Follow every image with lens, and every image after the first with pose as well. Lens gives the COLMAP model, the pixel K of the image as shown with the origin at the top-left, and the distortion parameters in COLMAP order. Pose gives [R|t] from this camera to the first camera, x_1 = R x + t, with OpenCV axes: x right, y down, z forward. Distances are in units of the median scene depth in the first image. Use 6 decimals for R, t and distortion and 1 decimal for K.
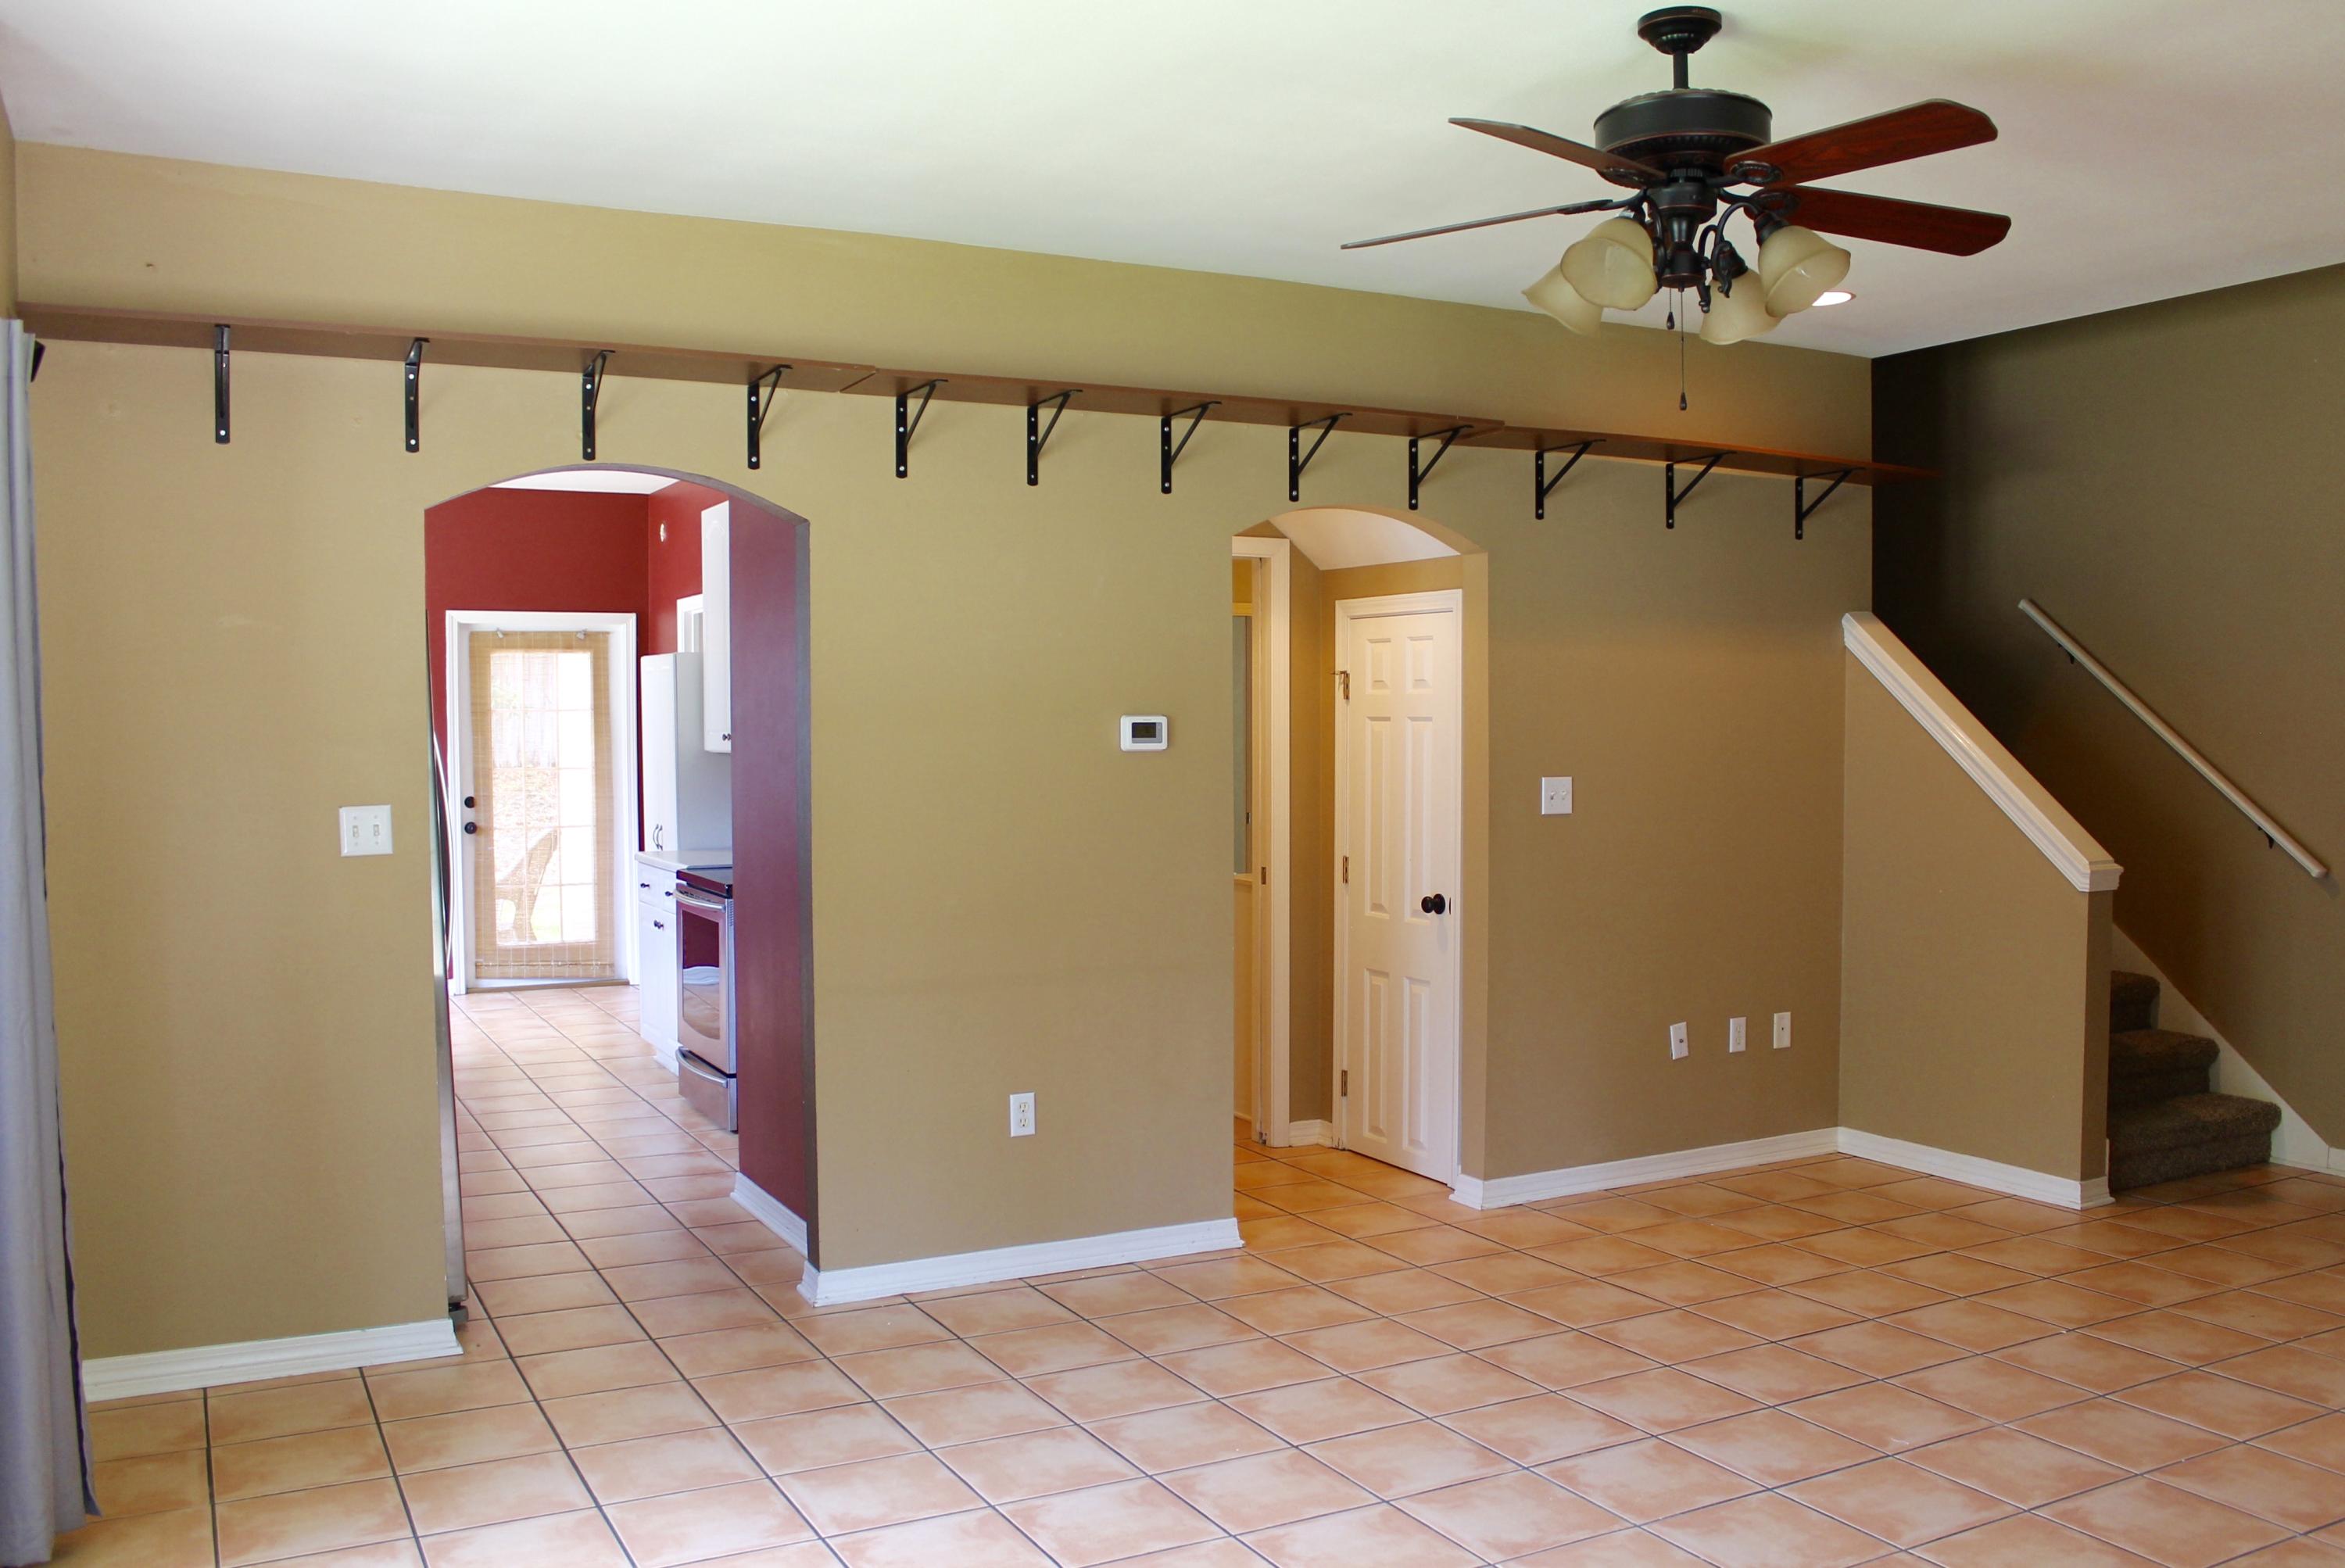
lens RADIAL K [[1953.4, 0, 1164.1], [0, 1953.4, 796.3], [0, 0, 1]] dist [-0.121284, 0.066143]
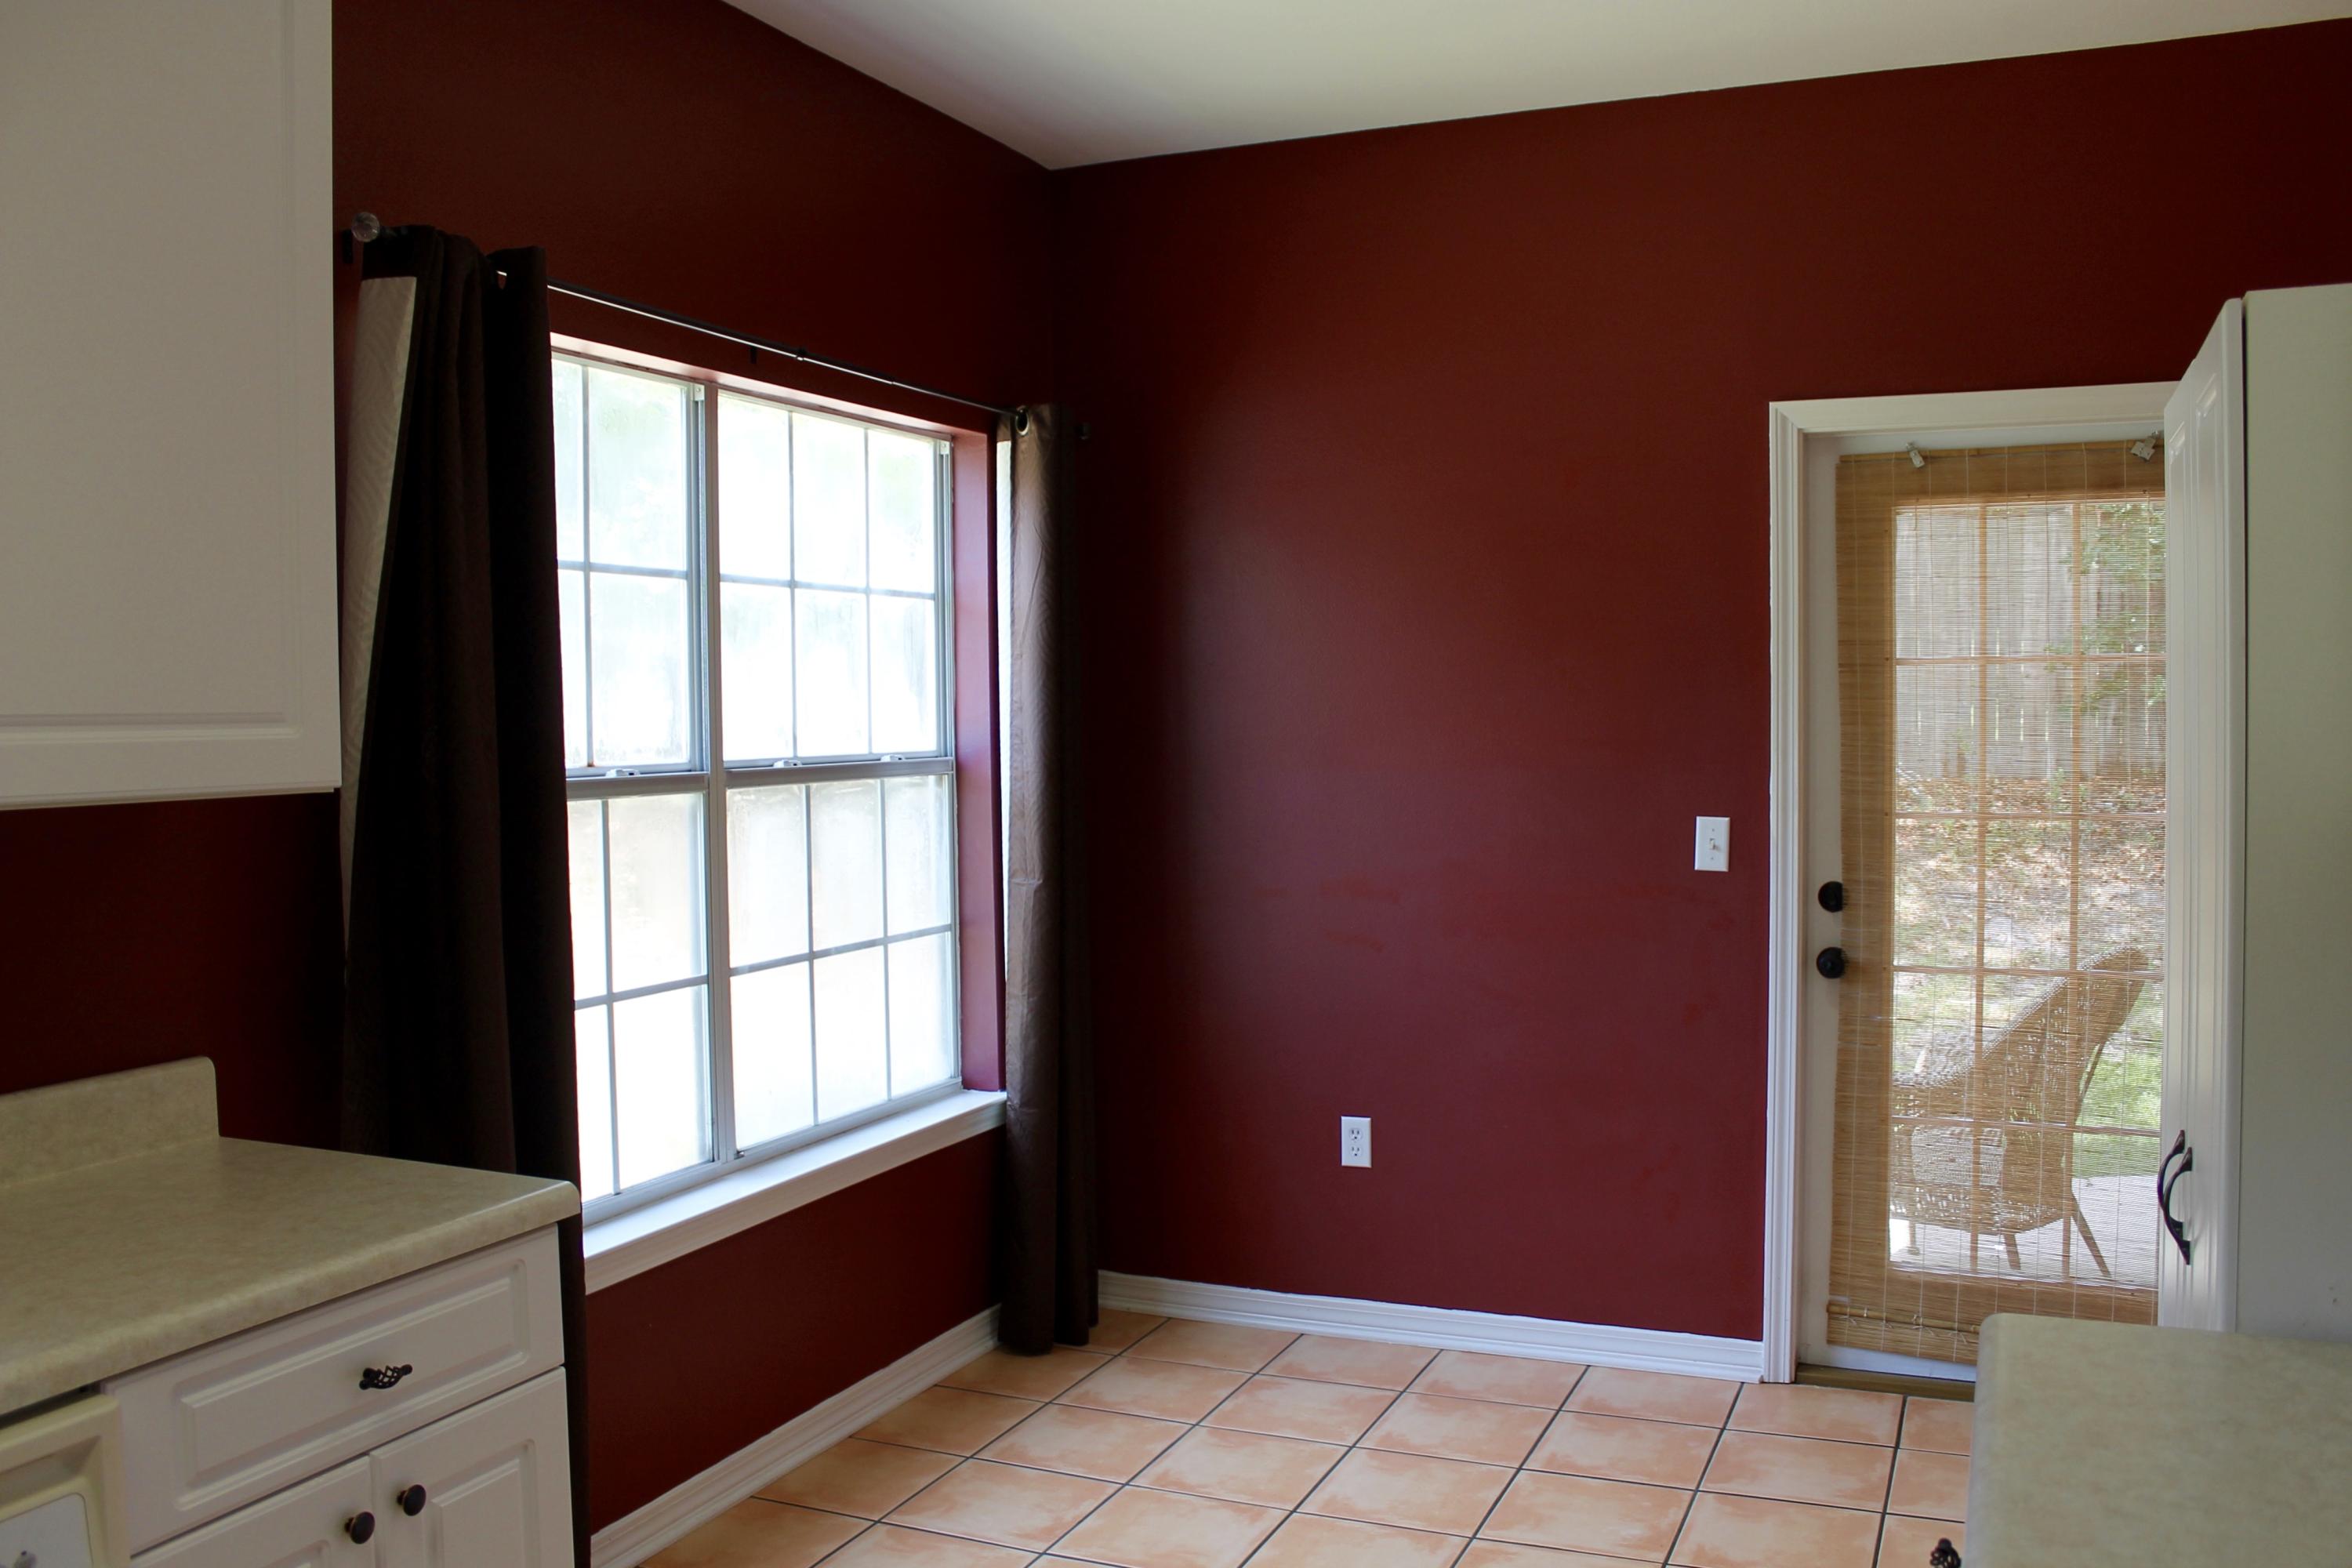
lens RADIAL K [[1959.2, 0, 1223.6], [0, 1959.2, 824.0], [0, 0, 1]] dist [-0.121284, 0.066143]
pose [[0.644905, 0.040864, -0.763169, -0.167719], [-0.025992, 0.999165, 0.031536, -0.024584], [0.763821, -0.000501, 0.645428, 0.772844]]
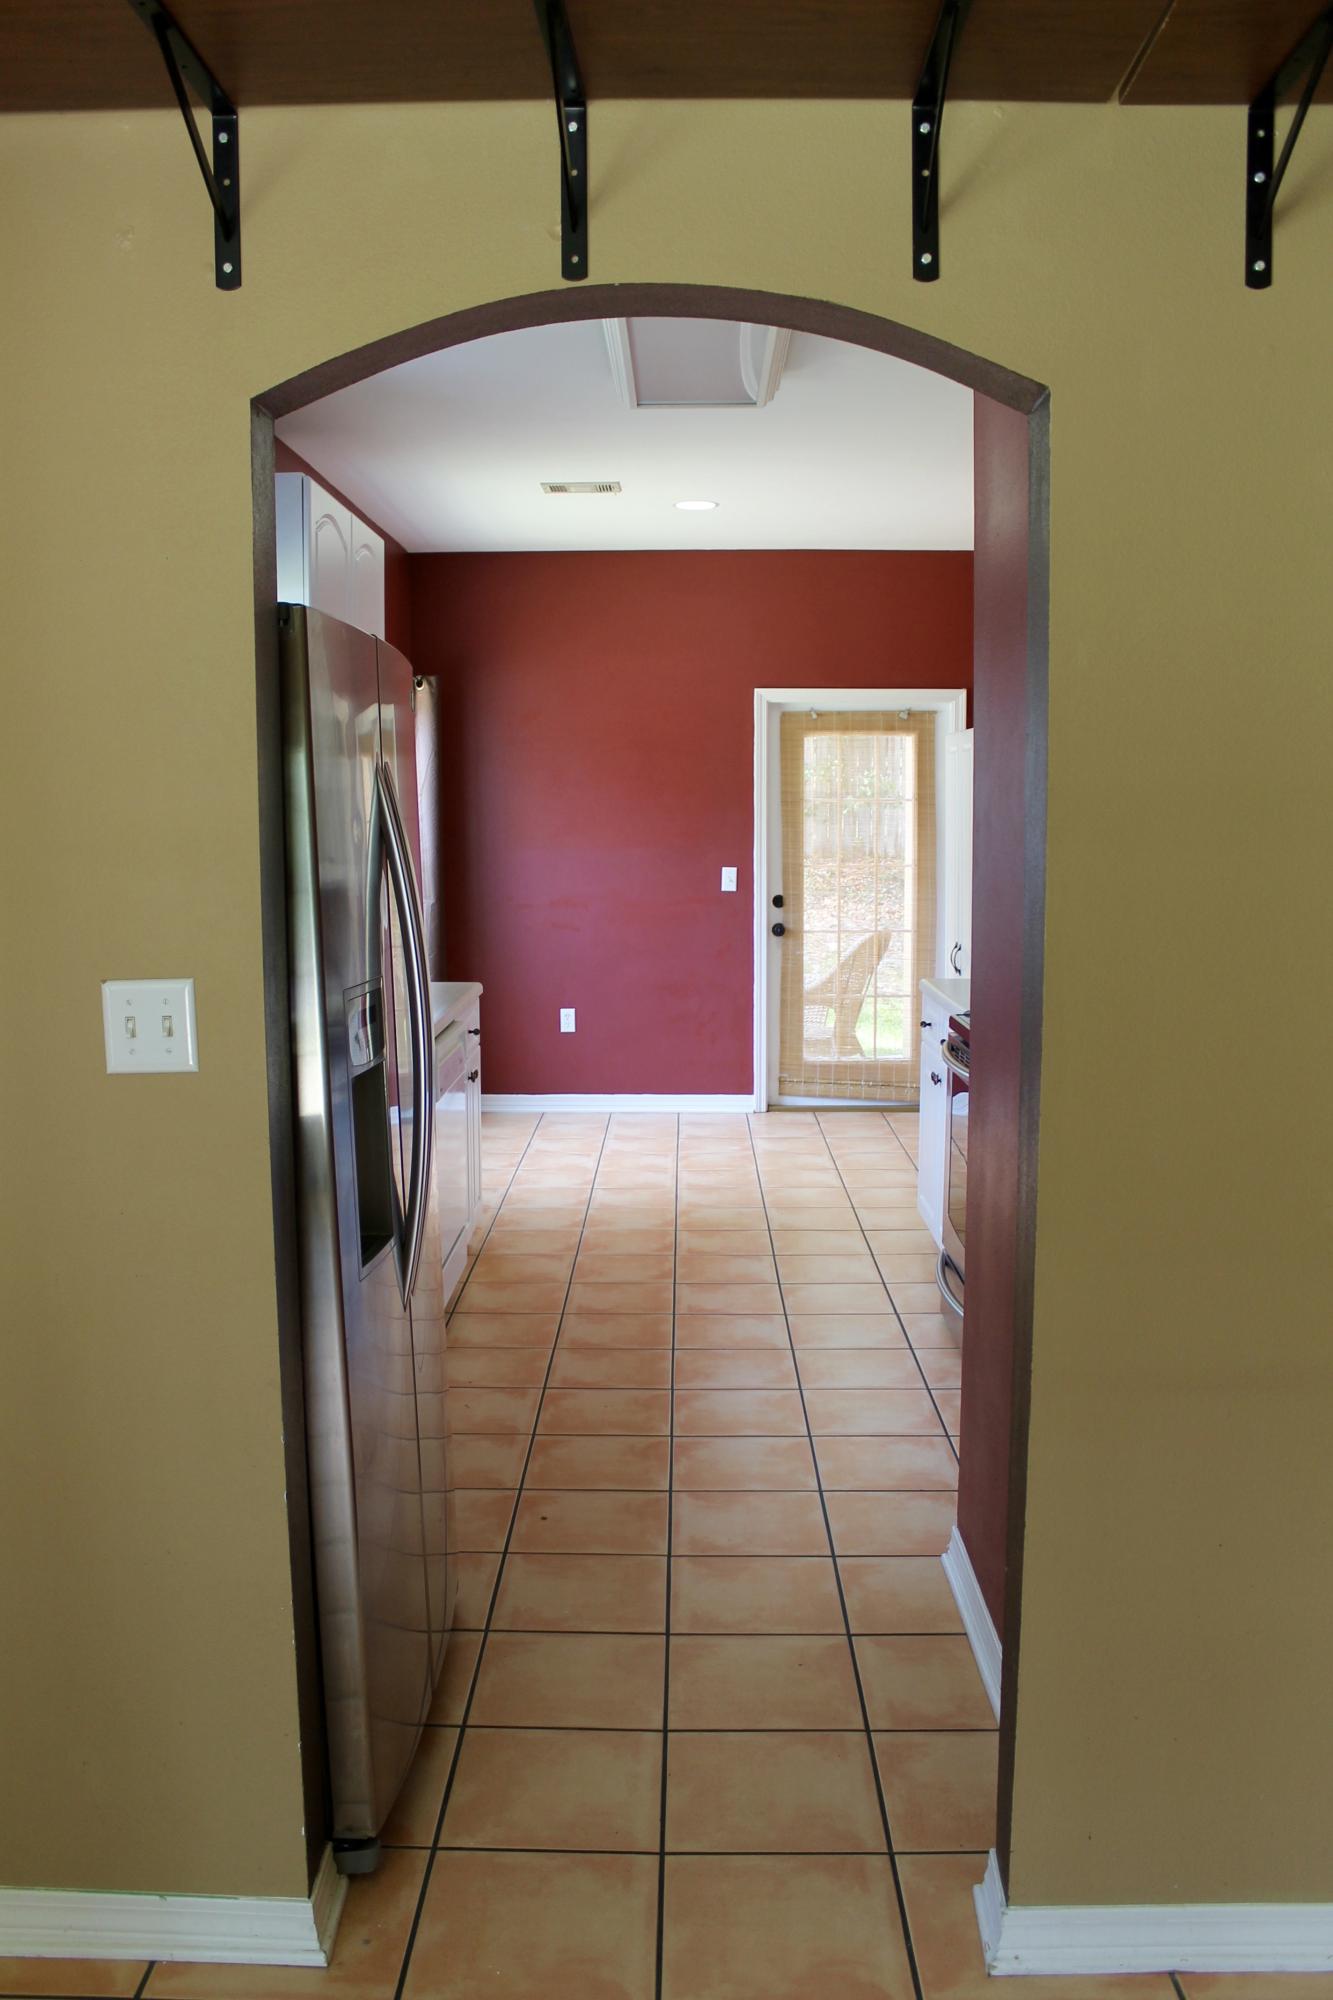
lens RADIAL K [[1666.0, 0, 656.8], [0, 1666.0, 1000.8], [0, 0, 1]] dist [-0.121284, 0.066143]
pose [[0.876027, 0.056529, -0.478937, -0.038965], [-0.020388, 0.996560, 0.080333, -0.014261], [0.481830, -0.060609, 0.874166, 0.336939]]
